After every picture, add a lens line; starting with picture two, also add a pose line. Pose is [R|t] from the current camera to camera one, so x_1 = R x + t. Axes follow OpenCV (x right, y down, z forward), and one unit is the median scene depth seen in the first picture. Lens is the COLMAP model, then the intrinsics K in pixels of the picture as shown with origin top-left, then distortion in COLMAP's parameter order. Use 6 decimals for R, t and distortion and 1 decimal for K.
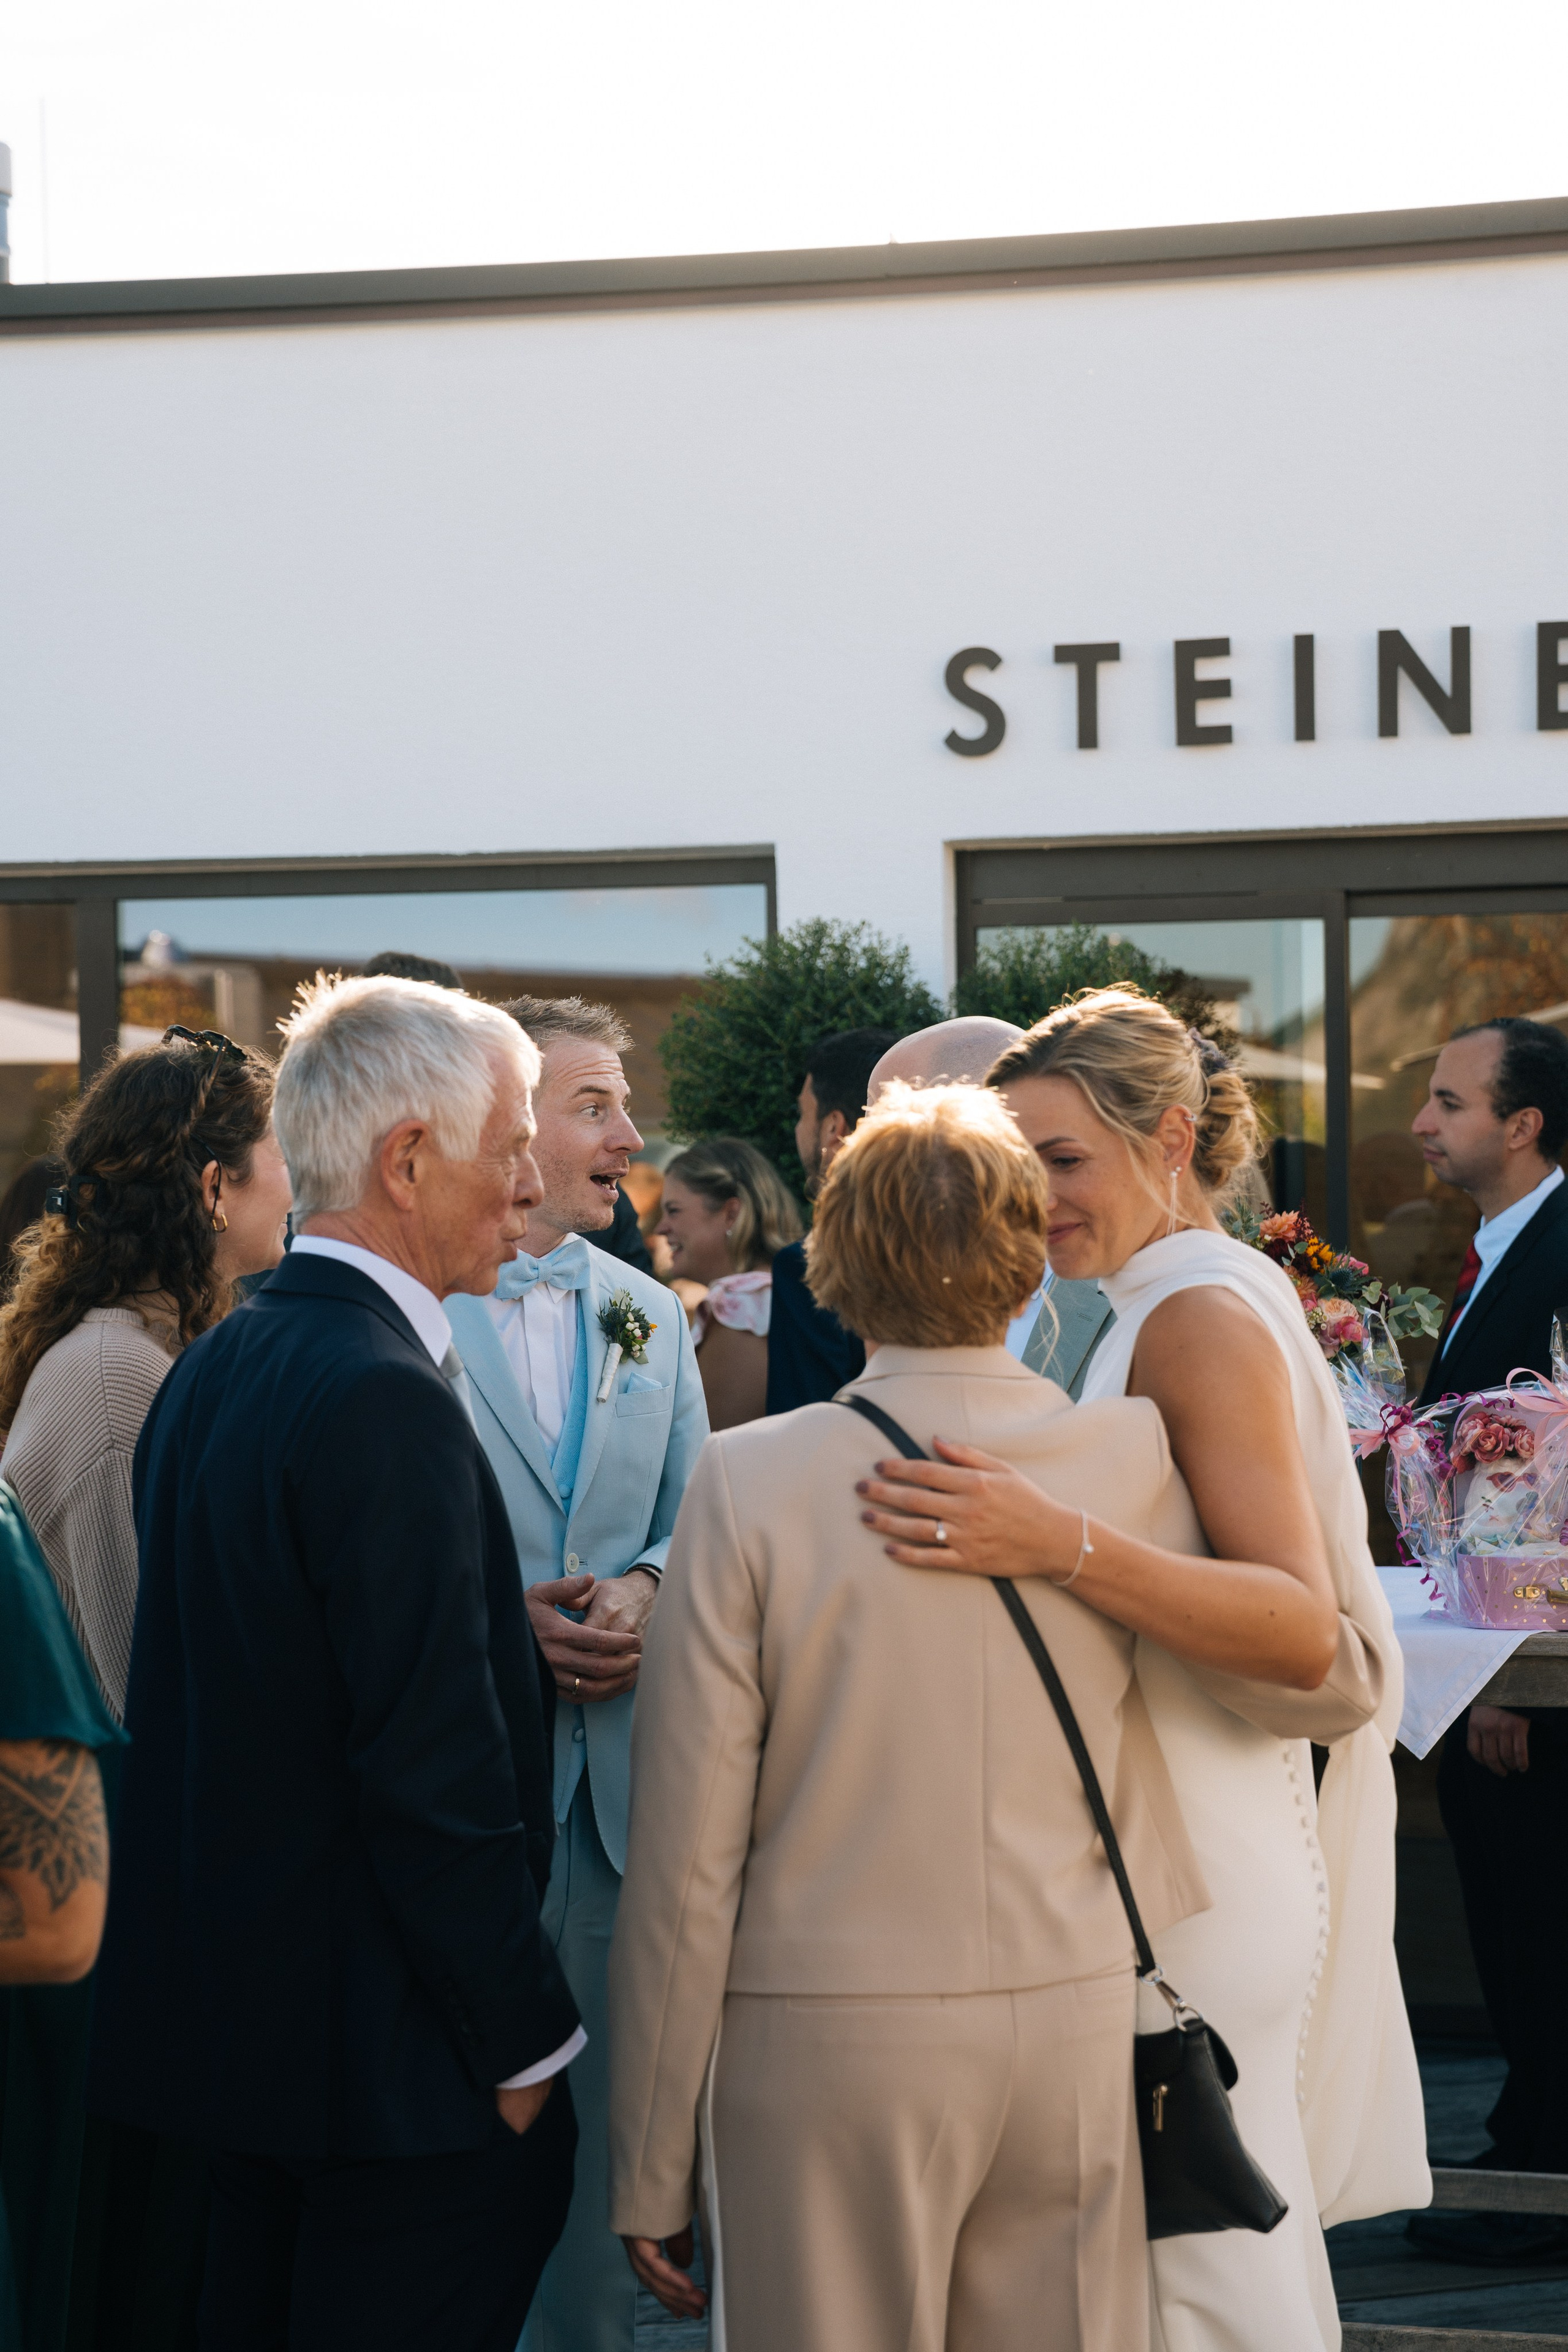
lens RADIAL K [[4679.0, 0, 784.8], [0, 4679.0, 1180.7], [0, 0, 1]] dist [0.110399, 0.000000]
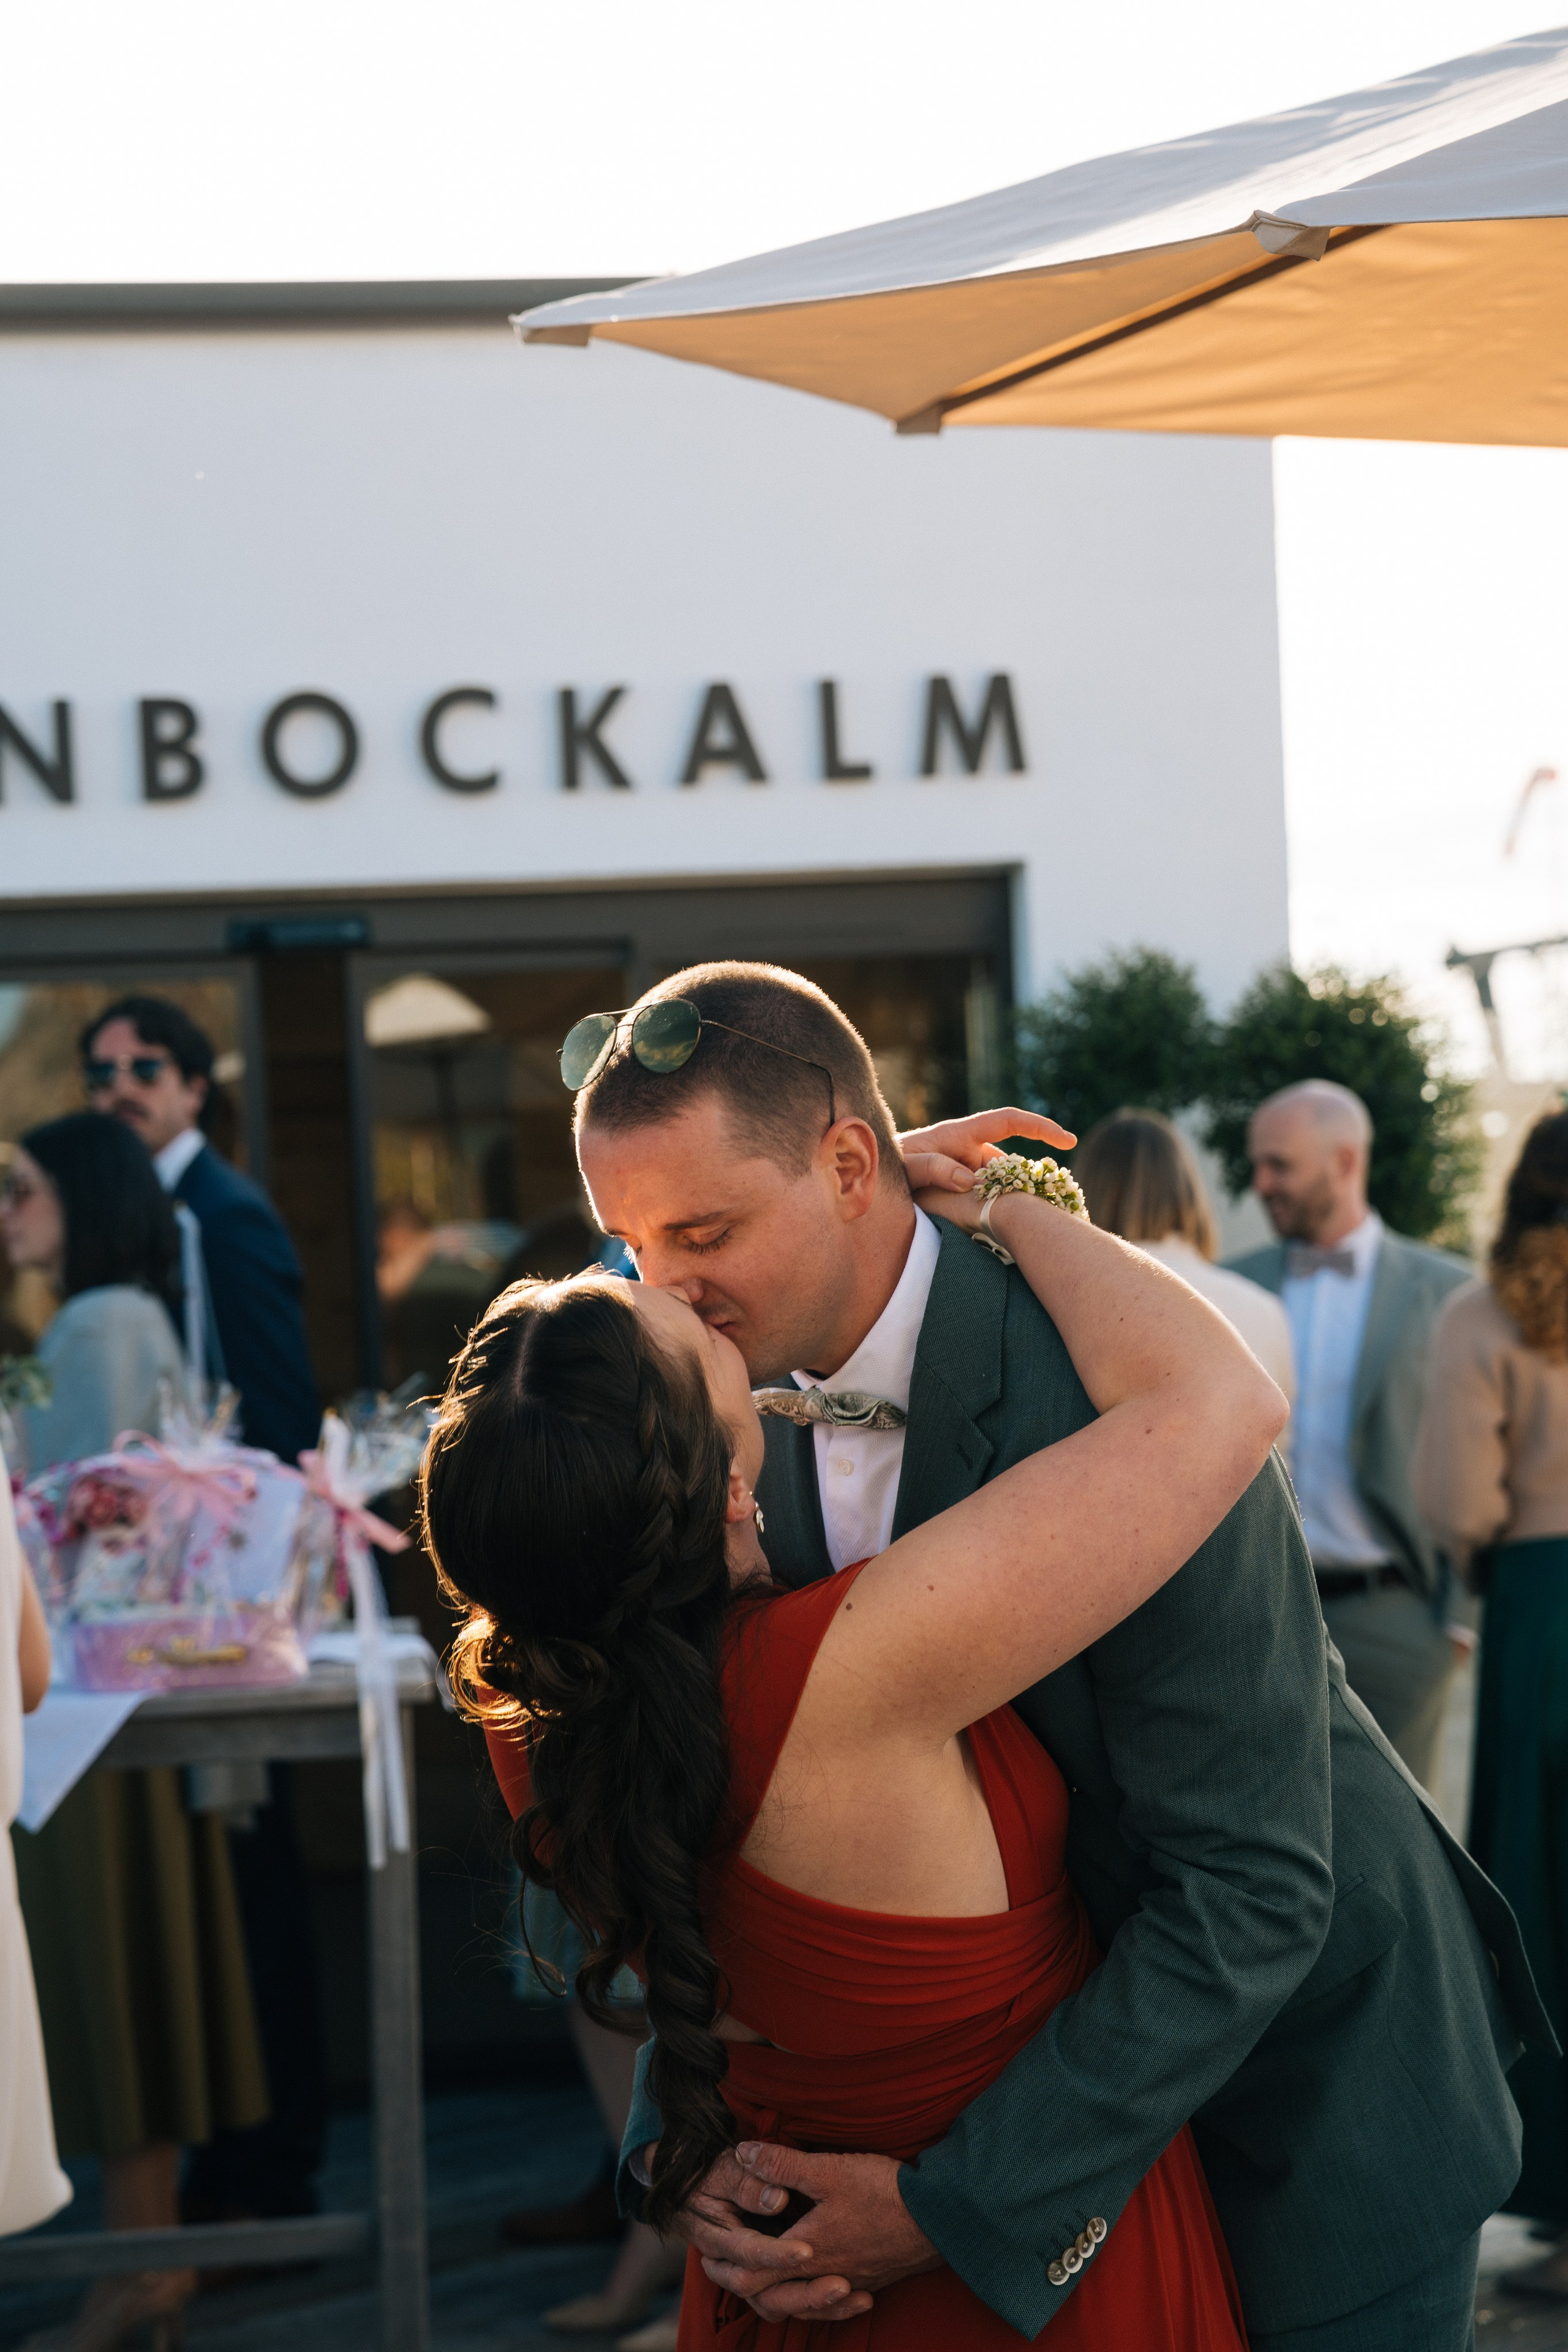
lens RADIAL K [[4679.0, 0, 784.8], [0, 4679.0, 1171.5], [0, 0, 1]] dist [0.110399, 0.000000]
pose [[0.887901, -0.024570, 0.459379, -0.180314], [0.035536, 0.999252, -0.015240, 0.004084], [-0.458661, 0.029856, 0.888110, 0.036771]]
